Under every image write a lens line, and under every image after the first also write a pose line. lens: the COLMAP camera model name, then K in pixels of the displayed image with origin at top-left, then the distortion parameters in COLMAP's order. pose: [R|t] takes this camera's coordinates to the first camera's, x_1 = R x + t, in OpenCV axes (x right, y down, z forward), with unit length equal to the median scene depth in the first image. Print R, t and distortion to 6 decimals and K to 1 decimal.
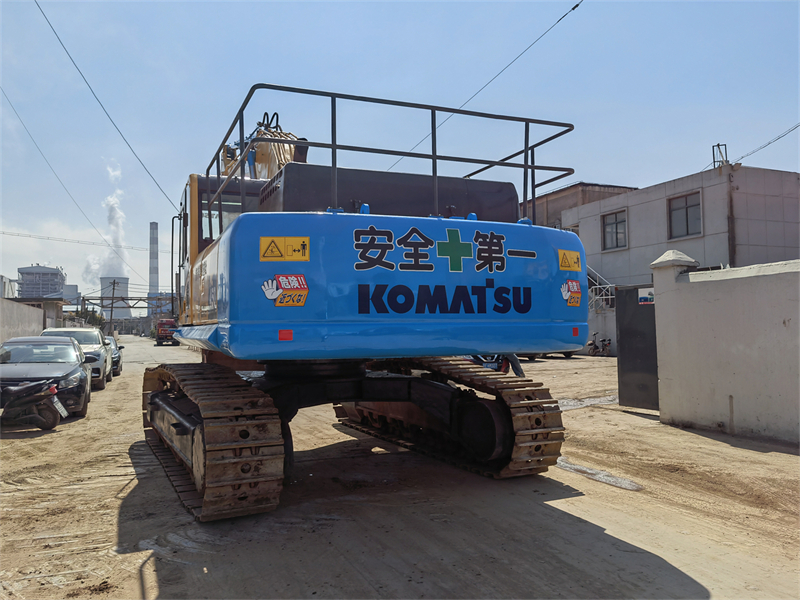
lens RADIAL K [[628.4, 0, 402.1], [0, 628.4, 302.9], [0, 0, 1]] dist [0.059994, -0.060902]
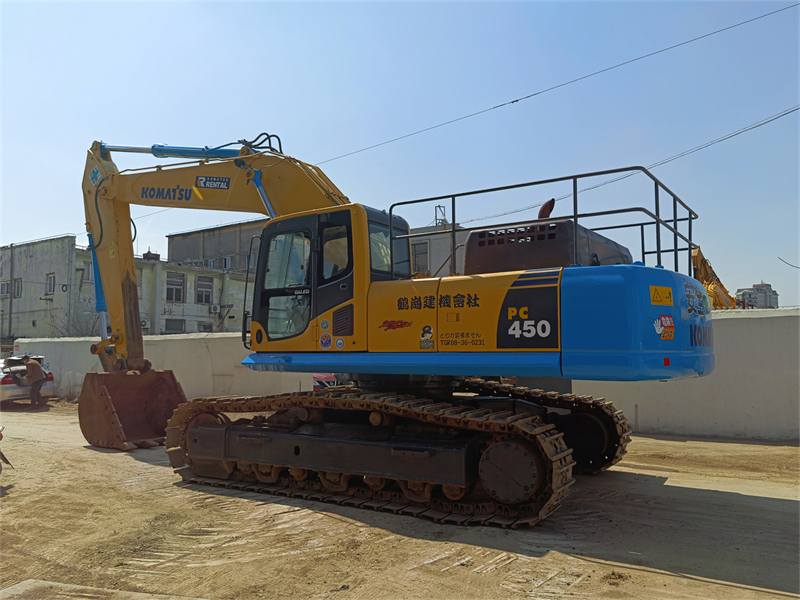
lens RADIAL K [[630.9, 0, 401.2], [0, 630.9, 300.3], [0, 0, 1]] dist [0.057066, -0.060319]
pose [[0.838559, 0.053606, 0.542168, -1.142177], [-0.026190, 0.997963, -0.058164, 0.020730], [-0.544181, 0.034574, 0.838255, 0.178064]]
